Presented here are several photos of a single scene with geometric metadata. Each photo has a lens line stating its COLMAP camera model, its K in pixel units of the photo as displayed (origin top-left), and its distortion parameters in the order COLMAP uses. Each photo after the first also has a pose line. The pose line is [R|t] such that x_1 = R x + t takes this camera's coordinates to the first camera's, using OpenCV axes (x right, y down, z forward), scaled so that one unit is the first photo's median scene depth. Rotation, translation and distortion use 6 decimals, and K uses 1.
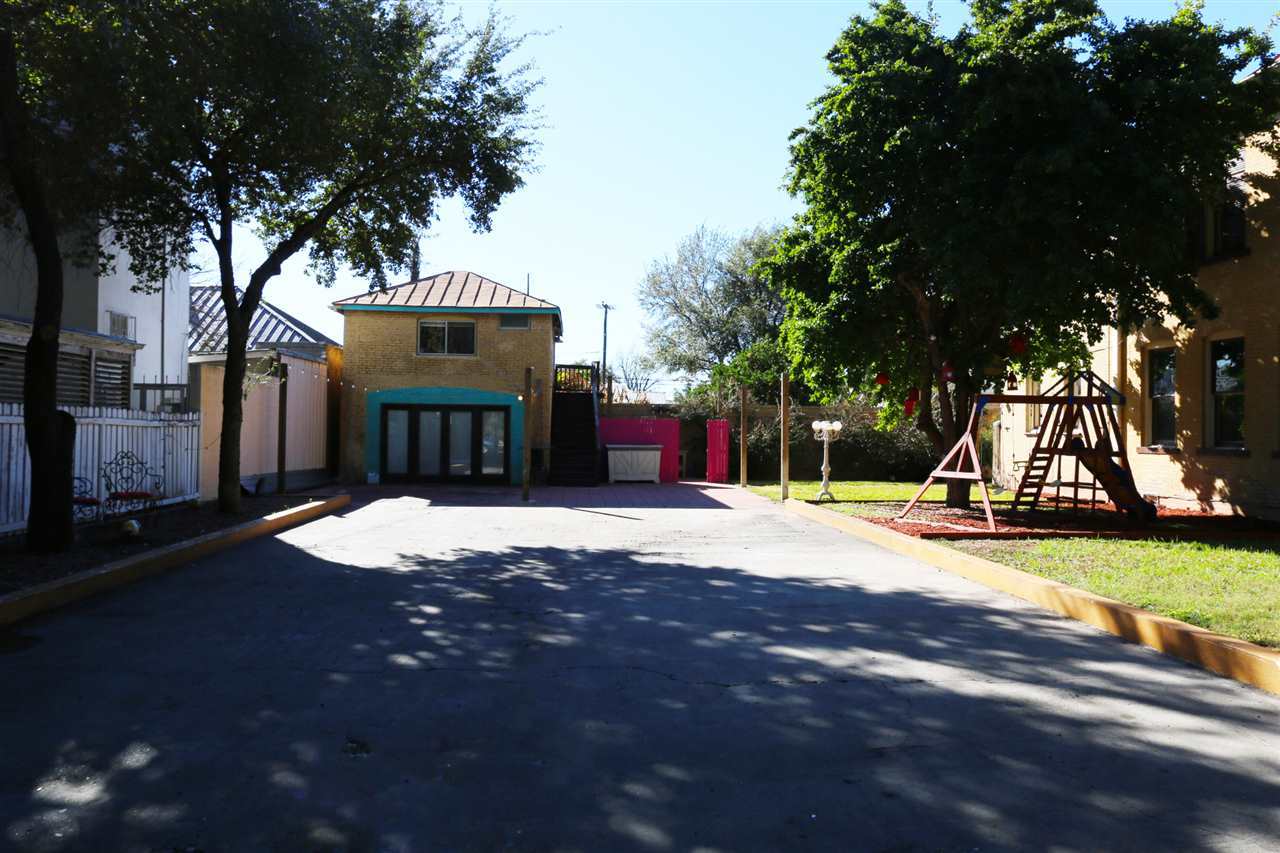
lens RADIAL K [[904.9, 0, 641.1], [0, 904.9, 425.6], [0, 0, 1]] dist [0.001381, 0.000339]
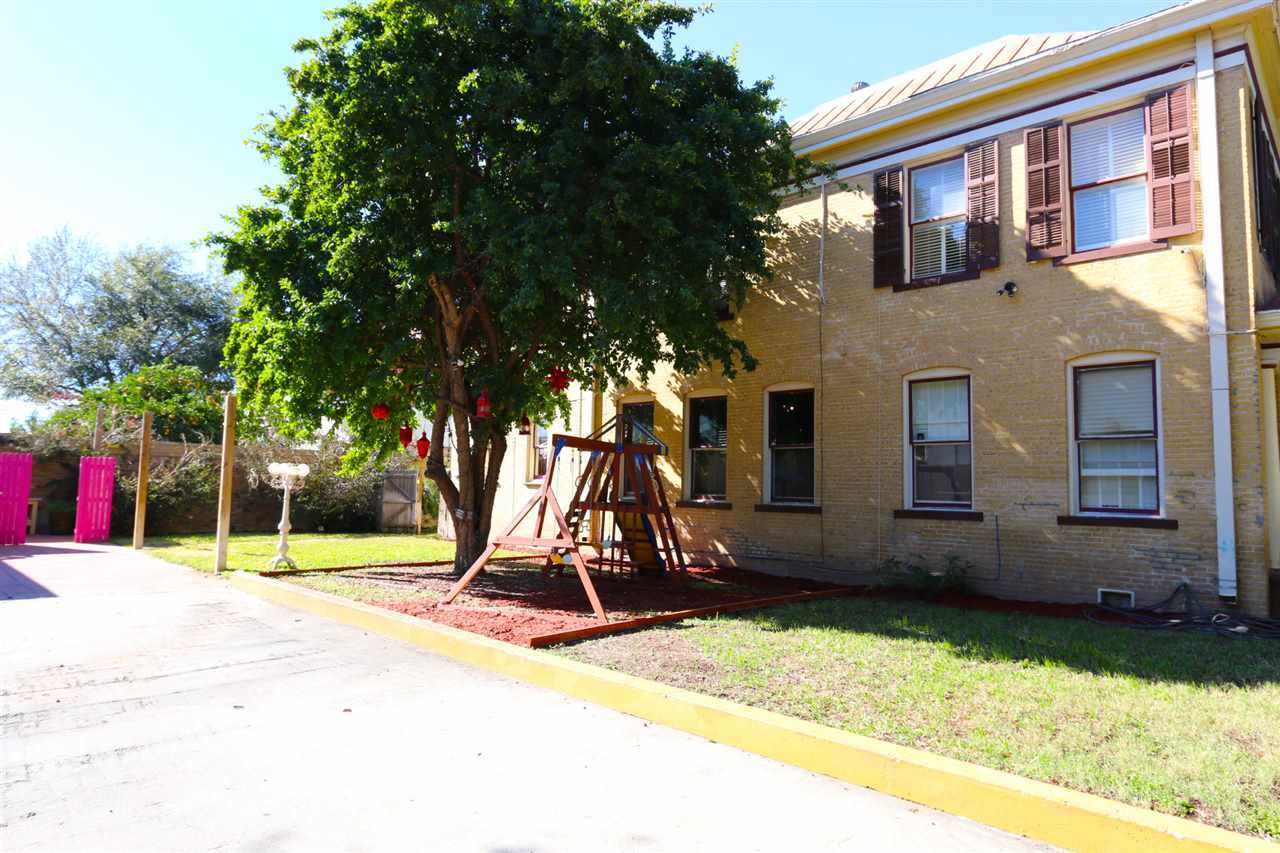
lens RADIAL K [[771.1, 0, 638.1], [0, 771.1, 420.2], [0, 0, 1]] dist [-0.004246, -0.000056]
pose [[0.744382, 0.065355, 0.664548, -0.009518], [-0.021460, 0.997026, -0.074015, 0.000433], [-0.667409, 0.040834, 0.743571, 0.339460]]
